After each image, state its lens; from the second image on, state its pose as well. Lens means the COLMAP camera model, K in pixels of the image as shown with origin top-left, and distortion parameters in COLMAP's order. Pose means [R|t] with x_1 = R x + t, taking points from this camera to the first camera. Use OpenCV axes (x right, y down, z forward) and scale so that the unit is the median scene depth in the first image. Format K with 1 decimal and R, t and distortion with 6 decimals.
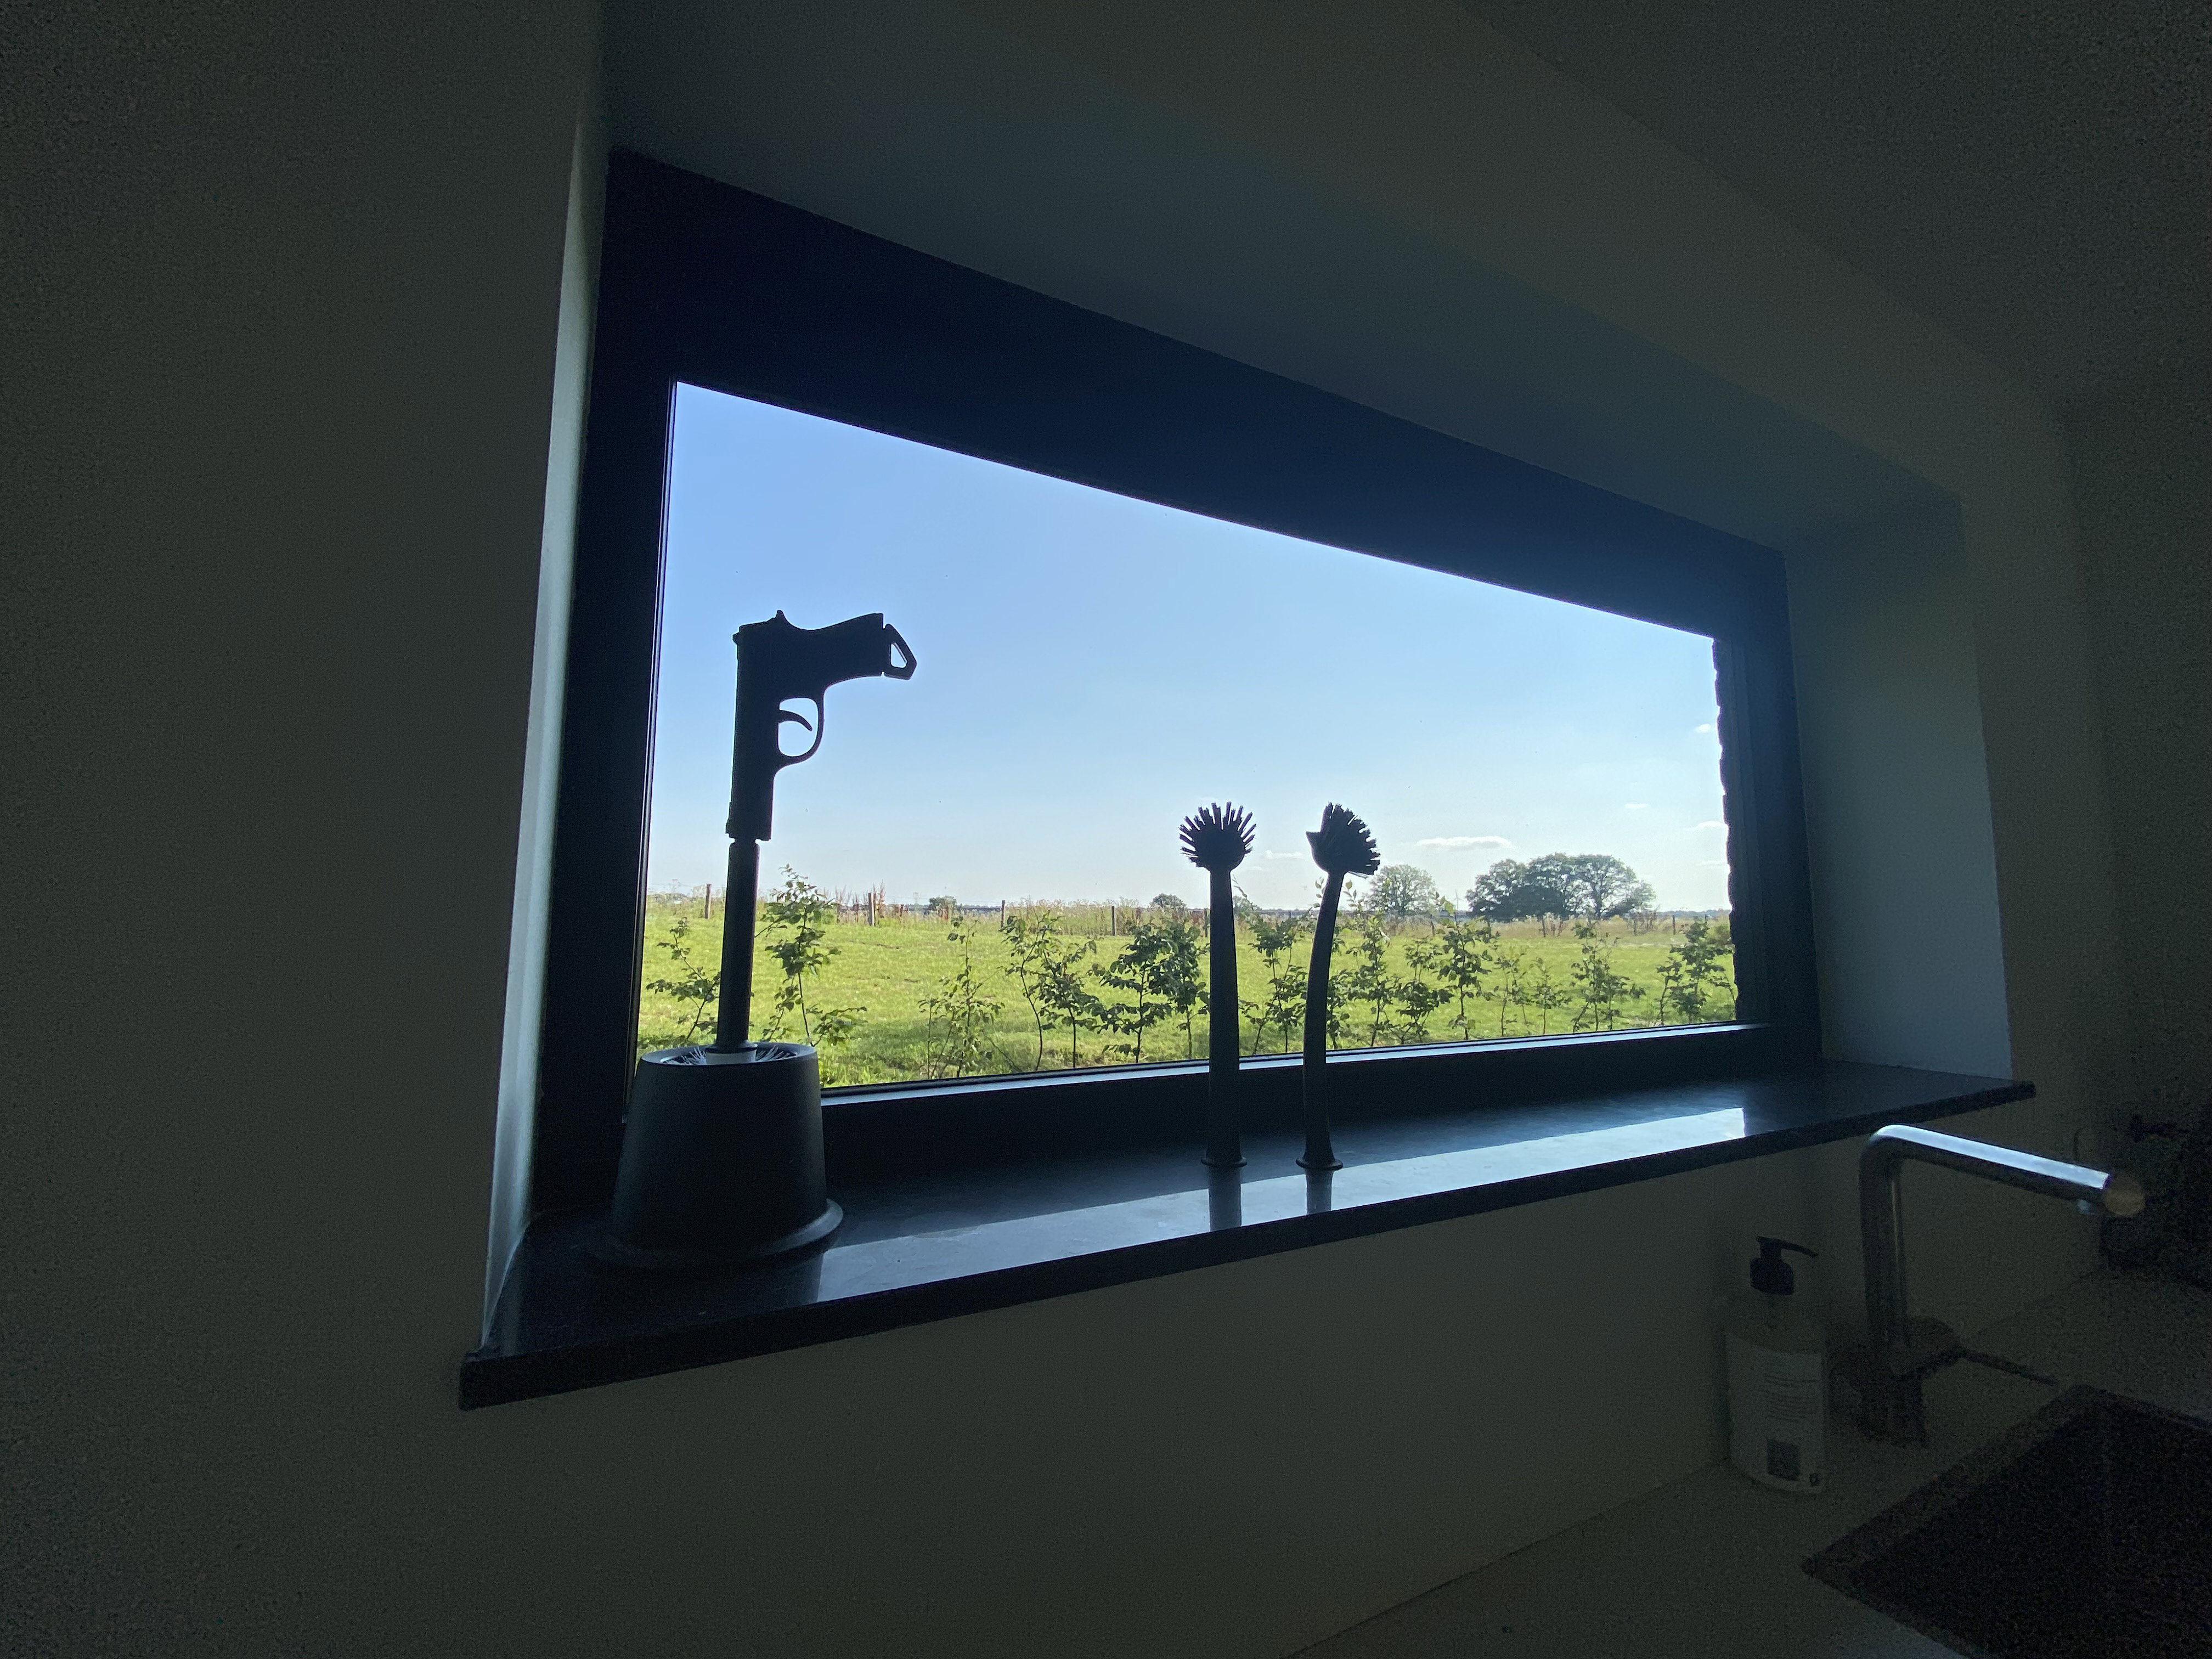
lens RADIAL K [[884.8, 0, 1095.4], [0, 884.8, 820.0], [0, 0, 1]] dist [0.002308, -0.012558]
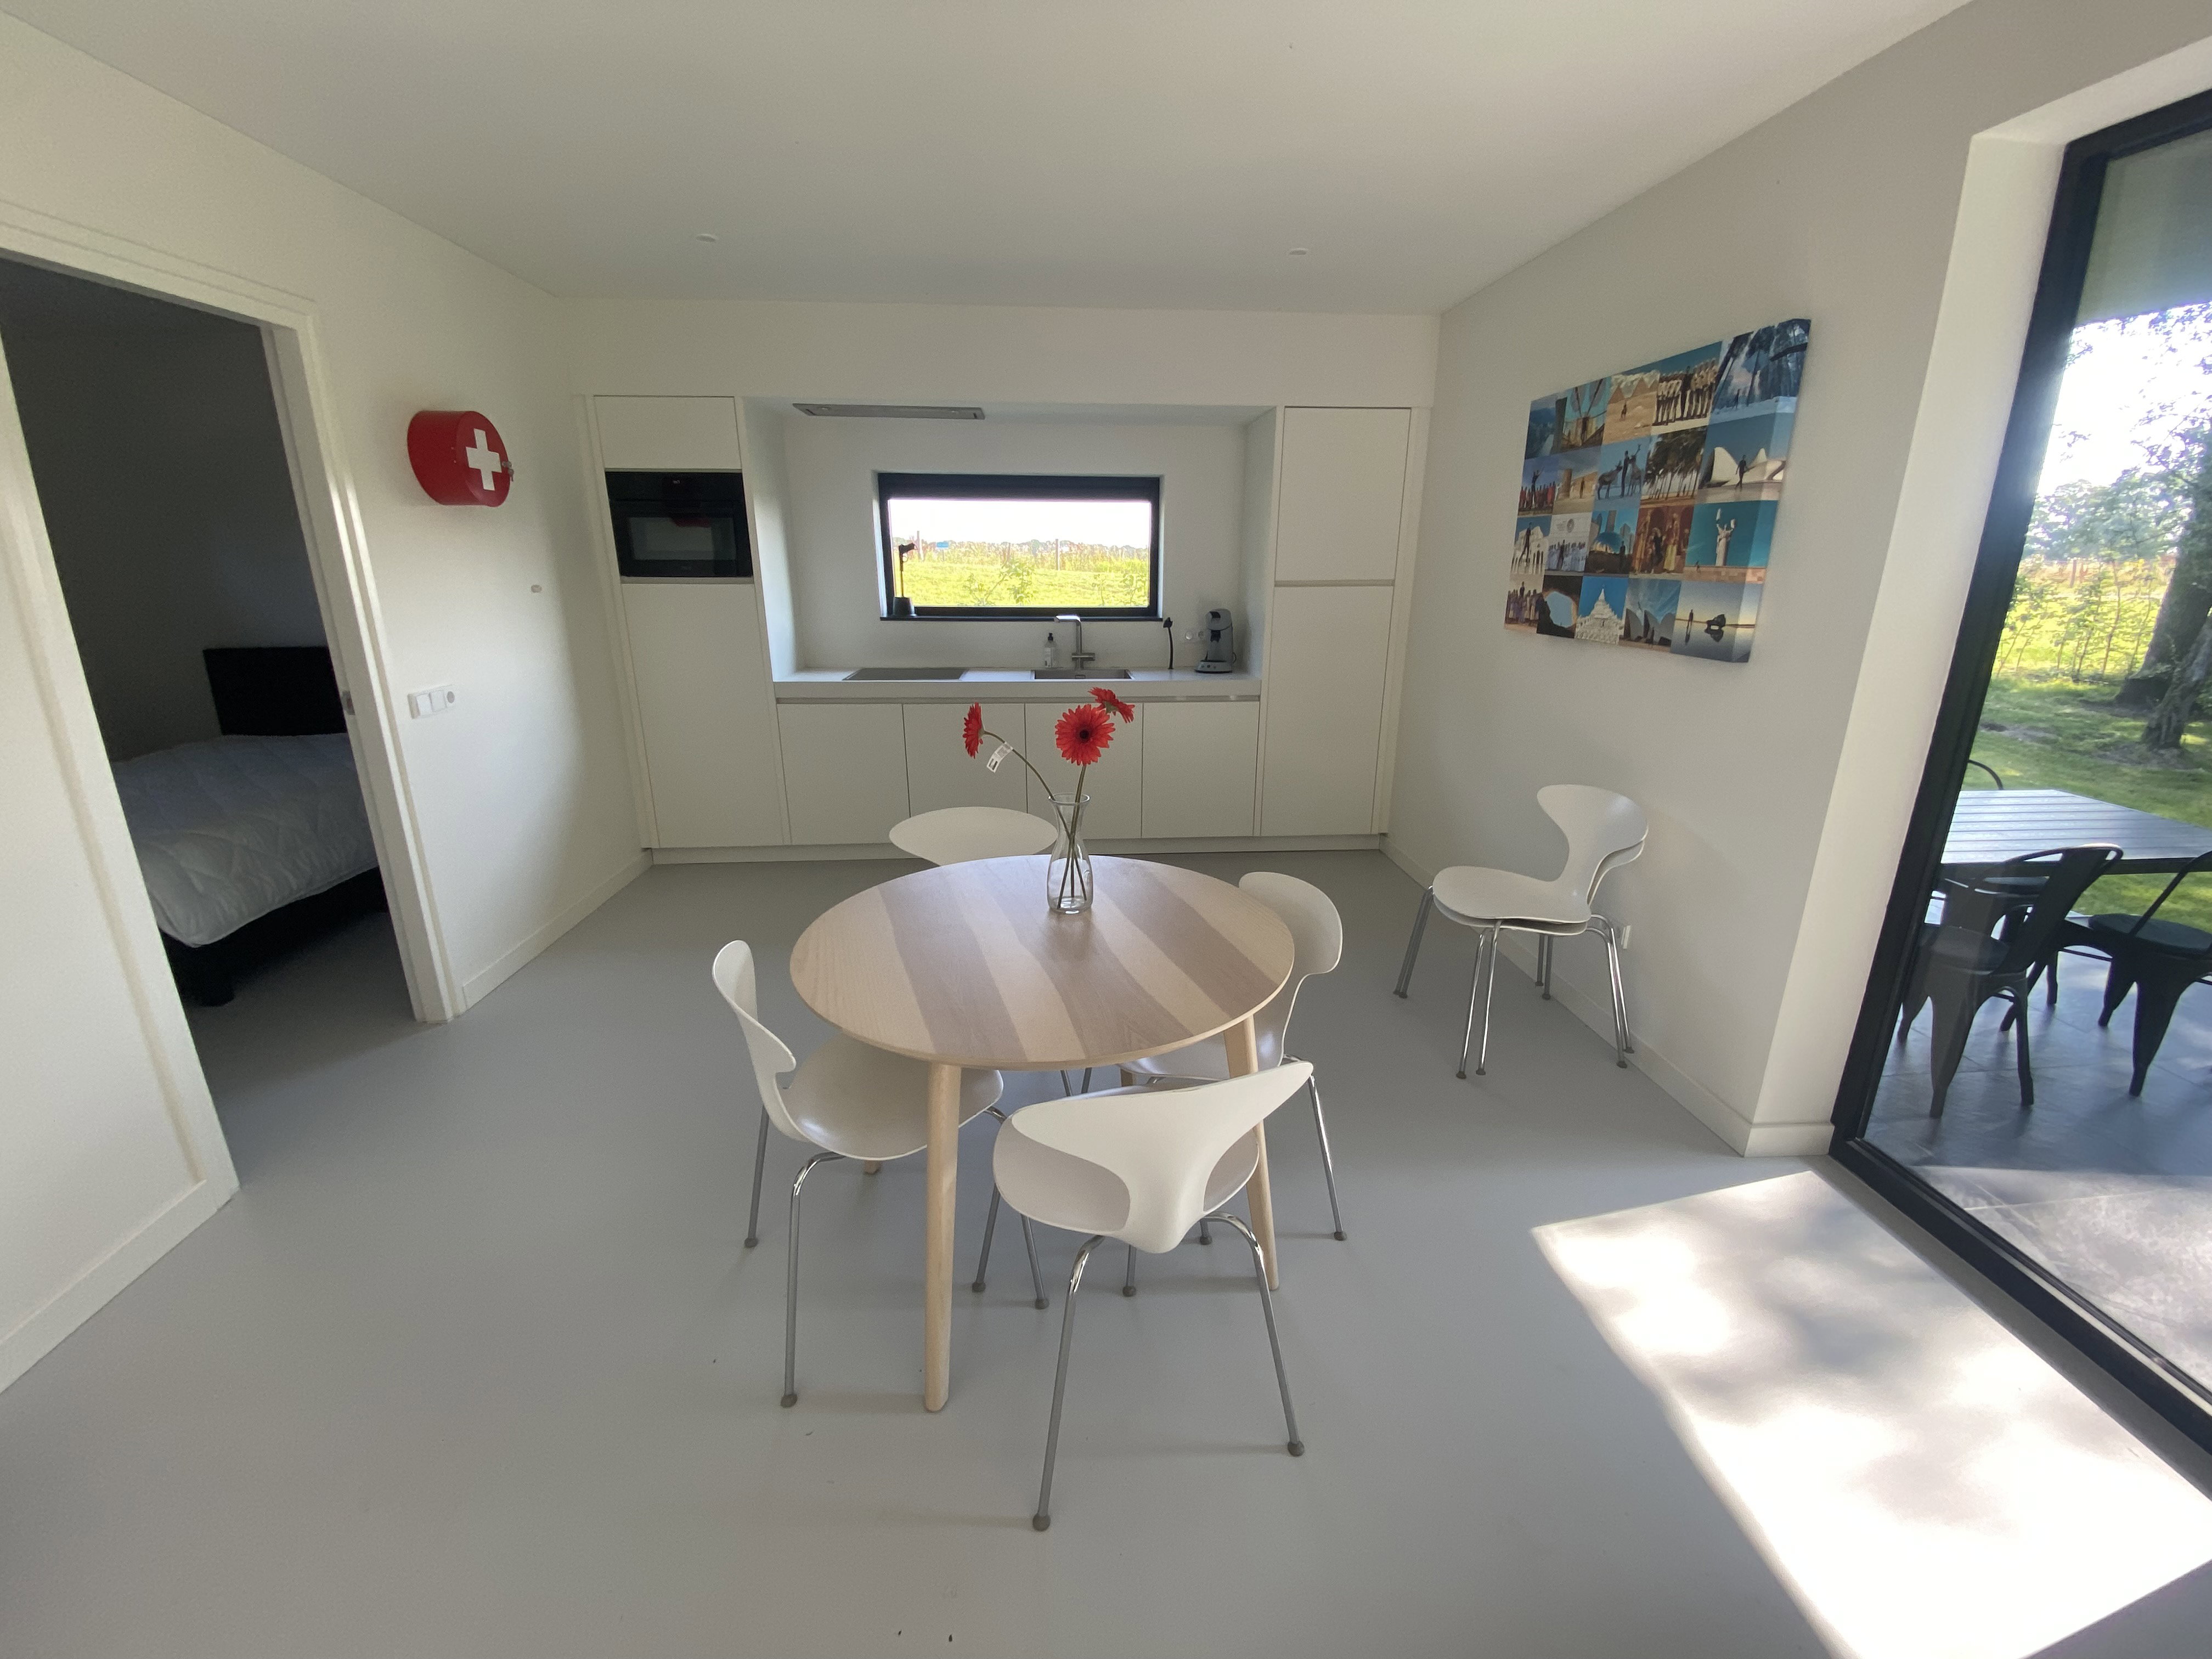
lens RADIAL K [[884.8, 0, 1095.4], [0, 884.8, 820.0], [0, 0, 1]] dist [0.002308, -0.012558]
pose [[0.922910, 0.099184, -0.372020, 3.943784], [0.050995, 0.926246, 0.373455, -0.718856], [0.381623, -0.363636, 0.849784, -5.311190]]
